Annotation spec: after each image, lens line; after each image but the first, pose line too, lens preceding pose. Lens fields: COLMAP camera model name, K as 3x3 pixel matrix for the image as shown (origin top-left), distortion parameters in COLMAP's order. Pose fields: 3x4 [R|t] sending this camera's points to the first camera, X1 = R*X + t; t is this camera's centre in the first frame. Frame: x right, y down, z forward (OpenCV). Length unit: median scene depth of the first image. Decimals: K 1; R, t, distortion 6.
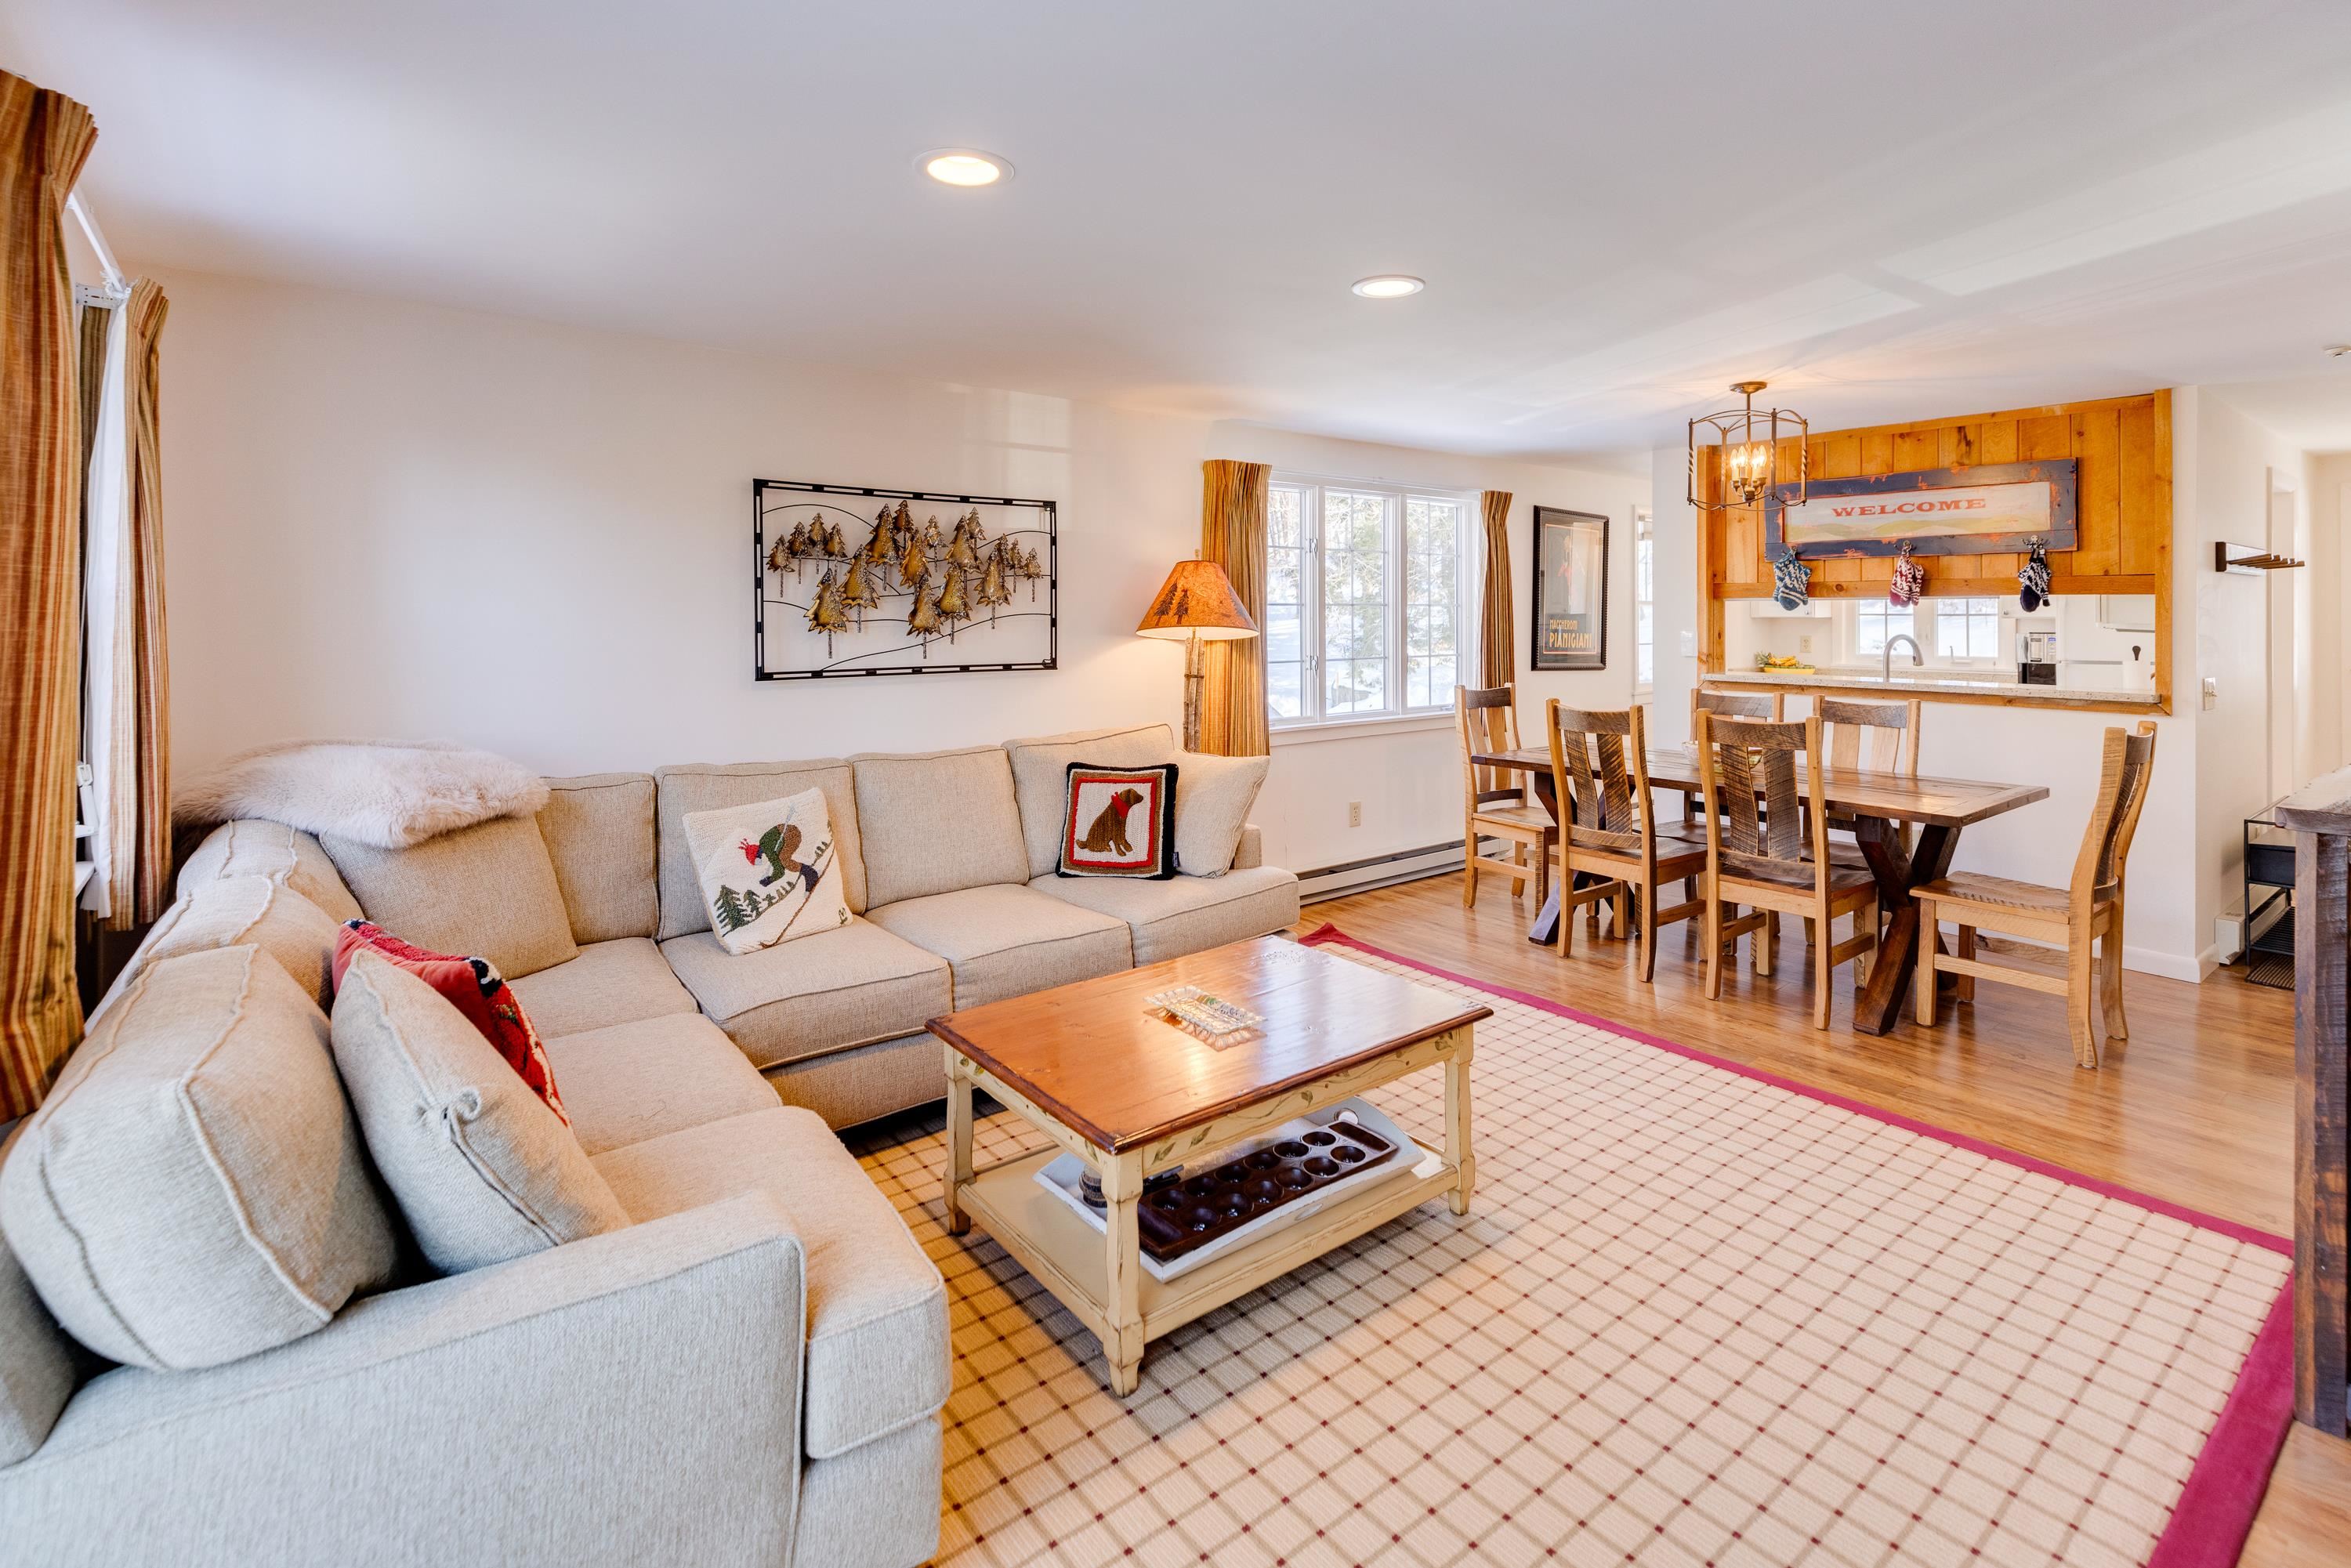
lens RADIAL K [[1075.3, 0, 1200.4], [0, 1075.3, 610.3], [0, 0, 1]] dist [-0.000027, 0.000675]
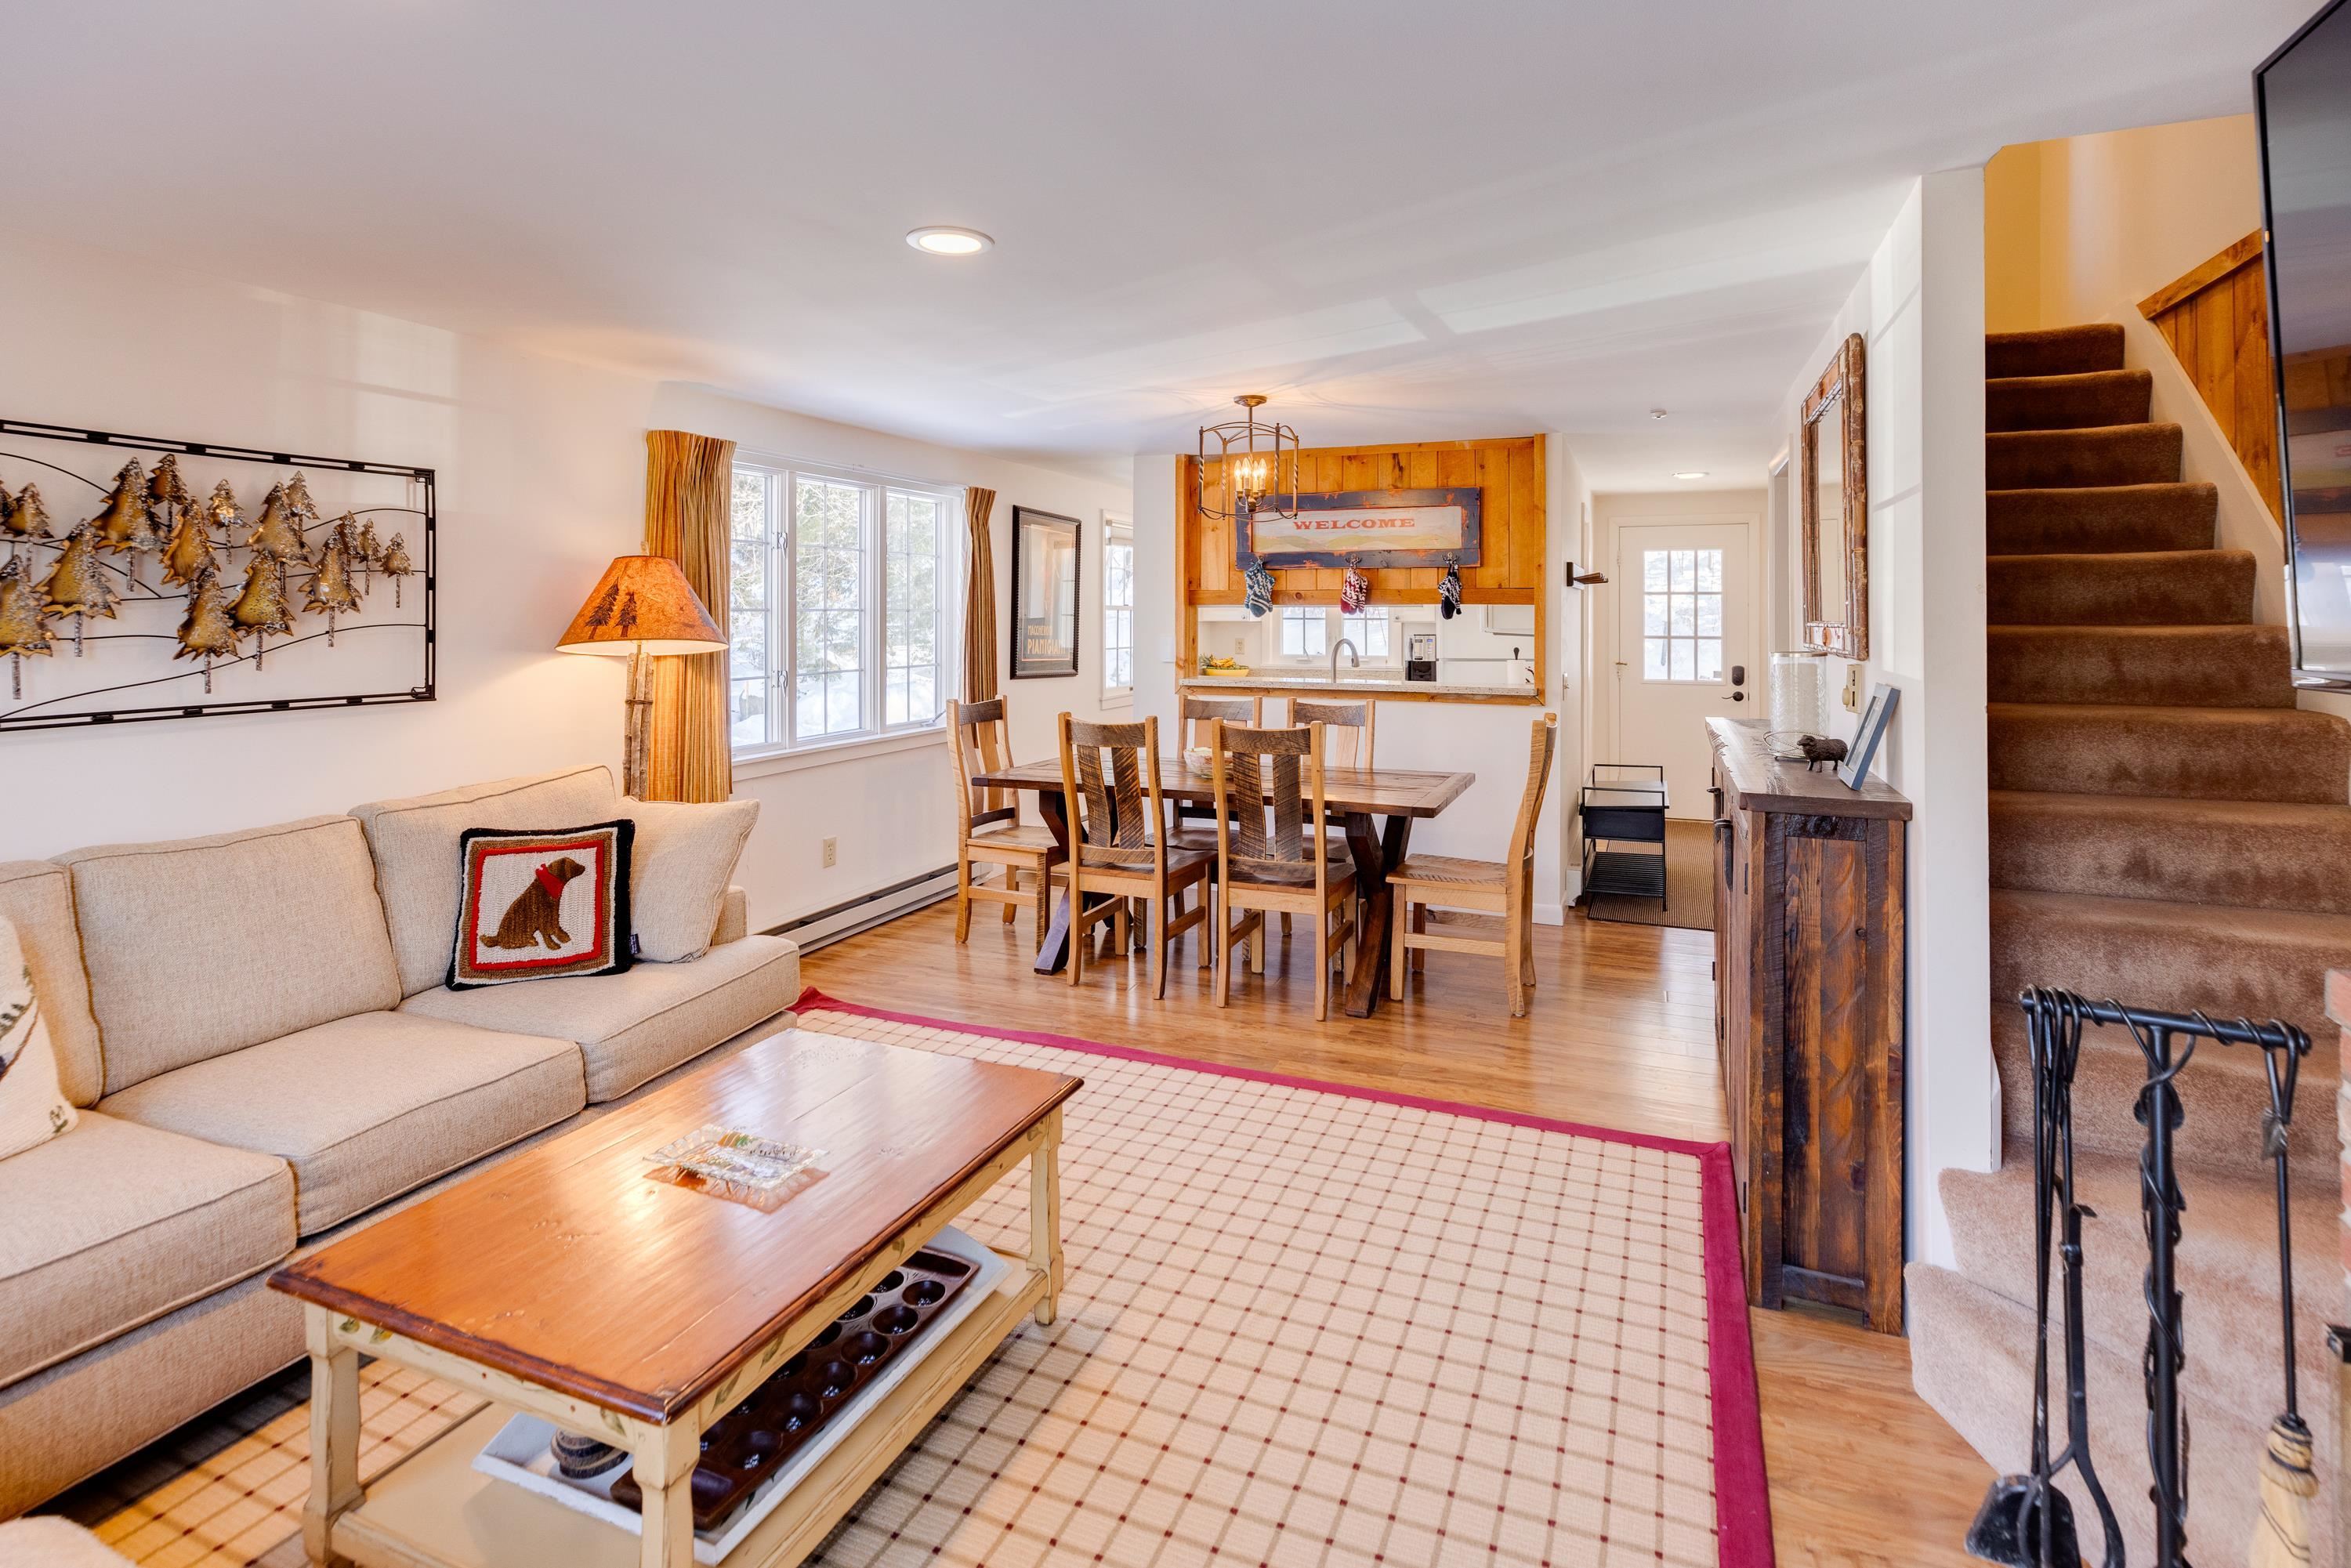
lens RADIAL K [[1130.3, 0, 1182.9], [0, 1130.3, 606.9], [0, 0, 1]] dist [0.002568, 0.000585]
pose [[0.876488, 0.003746, 0.481409, -0.062200], [-0.002158, 0.999990, -0.003852, -0.006968], [-0.481419, 0.002338, 0.876488, 0.088995]]
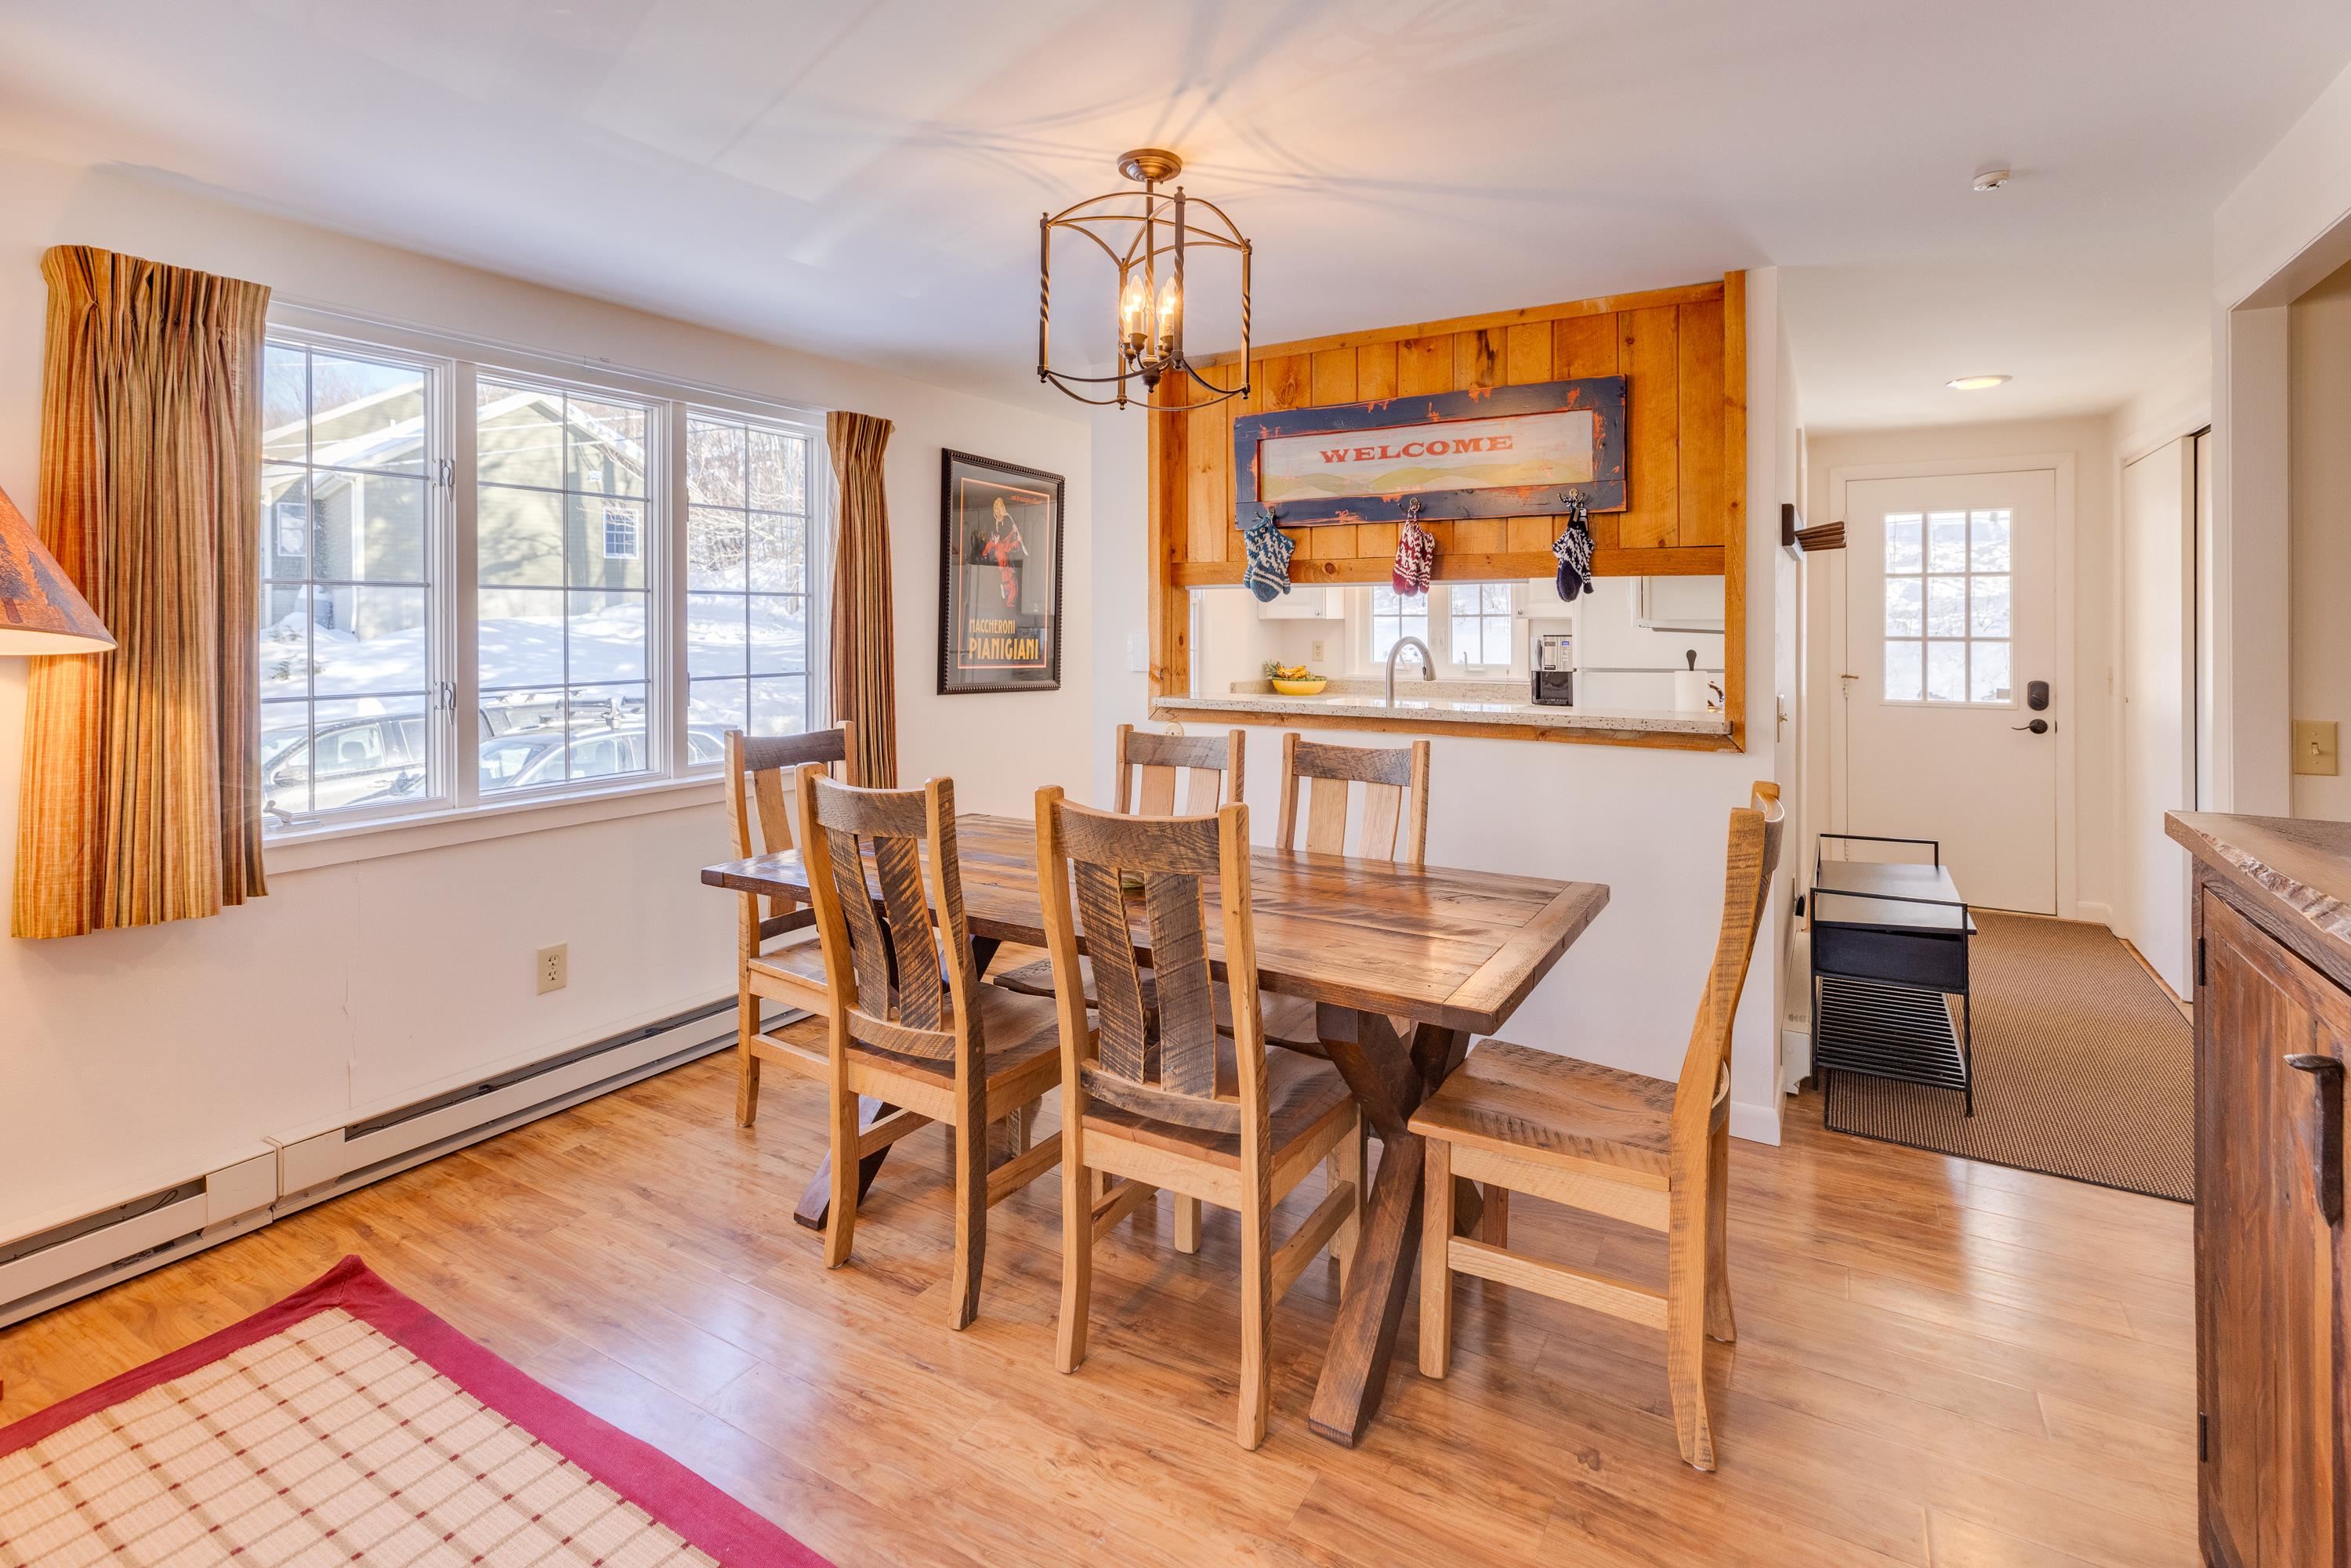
lens RADIAL K [[1130.3, 0, 1178.0], [0, 1130.3, 615.4], [0, 0, 1]] dist [0.002568, 0.000585]
pose [[0.934426, 0.002176, 0.356150, 0.321589], [-0.001133, 0.999994, -0.003137, 0.014194], [-0.356155, 0.002528, 0.934423, 0.471310]]
